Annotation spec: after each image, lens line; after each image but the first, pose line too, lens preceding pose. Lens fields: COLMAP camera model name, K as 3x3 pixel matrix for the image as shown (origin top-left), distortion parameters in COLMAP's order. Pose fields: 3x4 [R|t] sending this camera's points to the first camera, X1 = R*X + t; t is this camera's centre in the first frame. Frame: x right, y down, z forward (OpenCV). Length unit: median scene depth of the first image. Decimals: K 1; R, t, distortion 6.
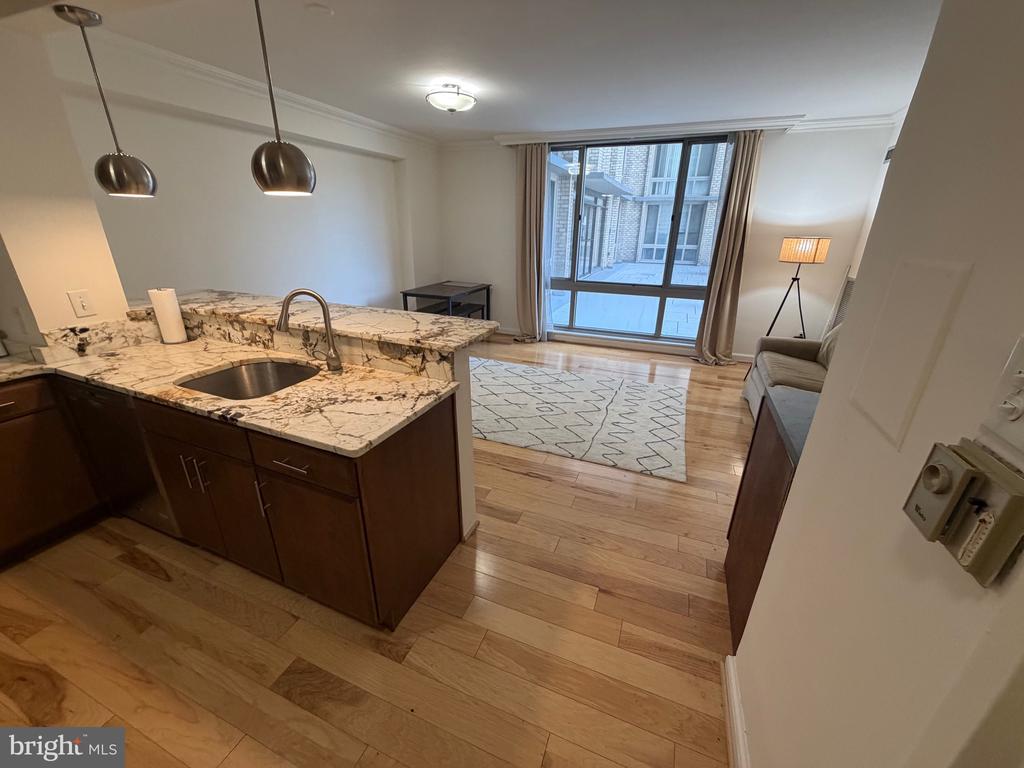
lens RADIAL K [[408.4, 0, 508.5], [0, 408.4, 384.1], [0, 0, 1]] dist [0.000282, -0.000193]
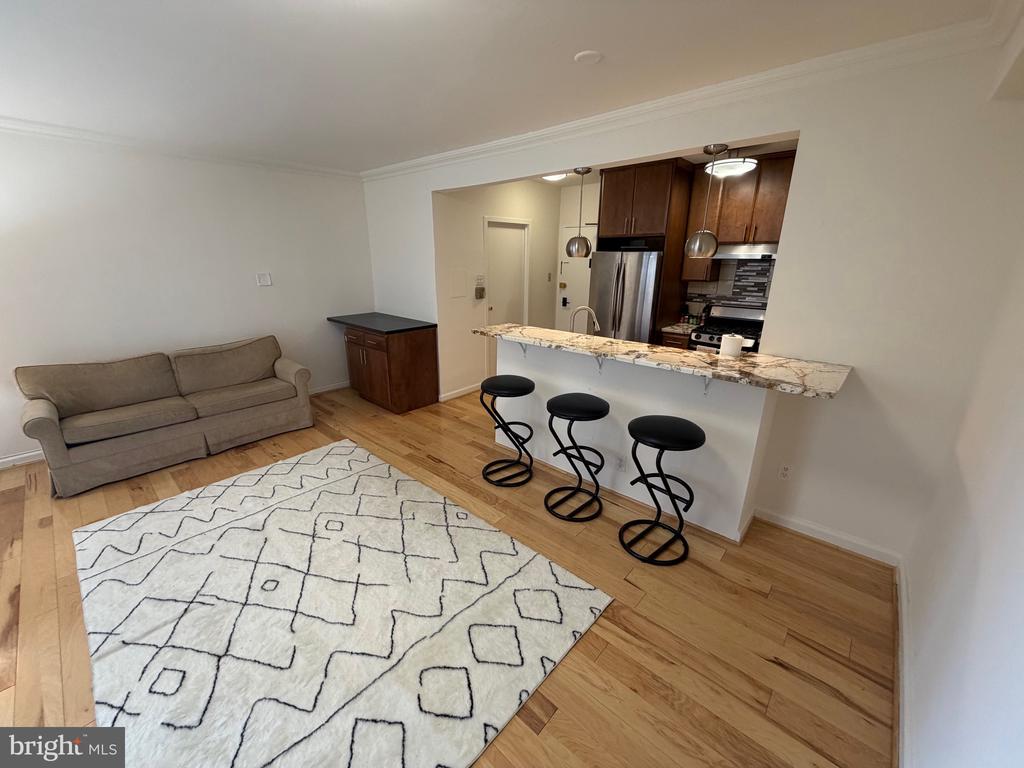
lens RADIAL K [[408.4, 0, 508.5], [0, 408.4, 384.1], [0, 0, 1]] dist [0.000282, -0.000193]
pose [[-0.939241, -0.119702, 0.321711, -0.348320], [0.109102, 0.784520, 0.610431, -0.470067], [-0.325458, 0.608441, -0.723793, 1.120945]]
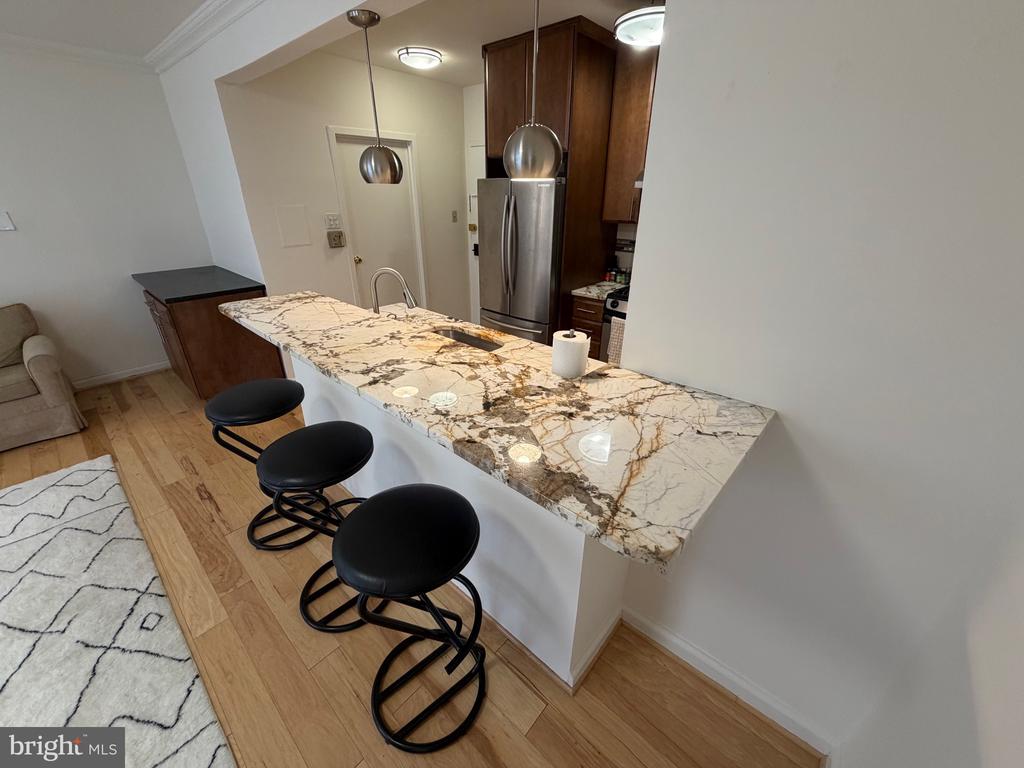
lens RADIAL K [[408.4, 0, 508.5], [0, 408.4, 384.1], [0, 0, 1]] dist [0.000282, -0.000193]
pose [[-0.941362, -0.157872, 0.298184, -0.511205], [0.108787, 0.694555, 0.711167, -0.327149], [-0.319378, 0.701905, -0.636653, 0.779454]]
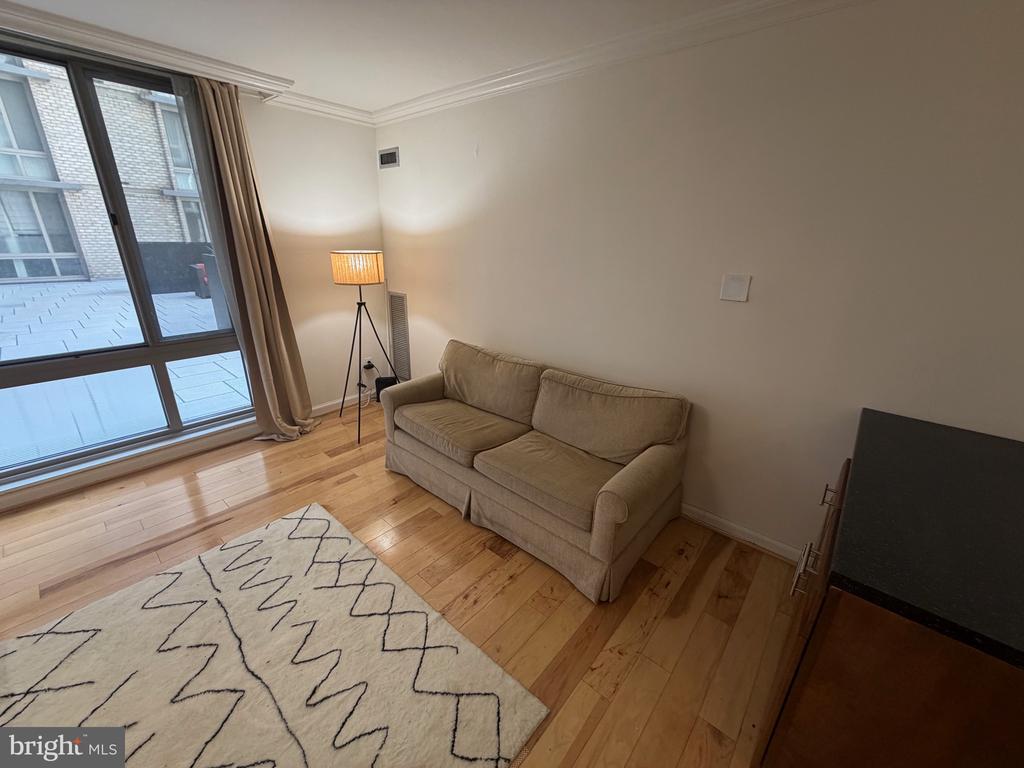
lens RADIAL K [[410.9, 0, 508.2], [0, 410.9, 383.6], [0, 0, 1]] dist [0.000629, -0.000163]
pose [[0.327840, -0.324752, 0.887162, 0.041488], [0.325214, 0.920462, 0.216763, -0.198635], [-0.886993, 0.217454, 0.407378, 0.466742]]
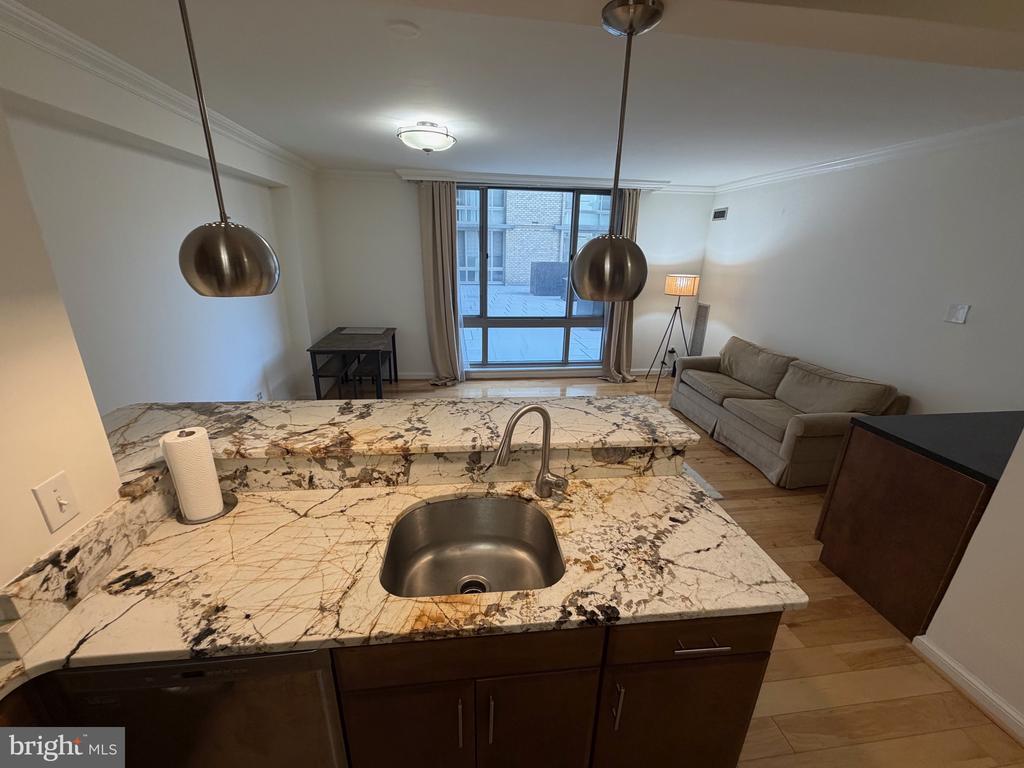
lens RADIAL K [[408.4, 0, 508.5], [0, 408.4, 384.1], [0, 0, 1]] dist [0.000282, -0.000193]
pose [[0.871149, -0.151787, 0.466968, -0.381893], [0.169740, 0.985482, 0.003673, -0.120715], [-0.460747, 0.076063, 0.884266, 0.148587]]
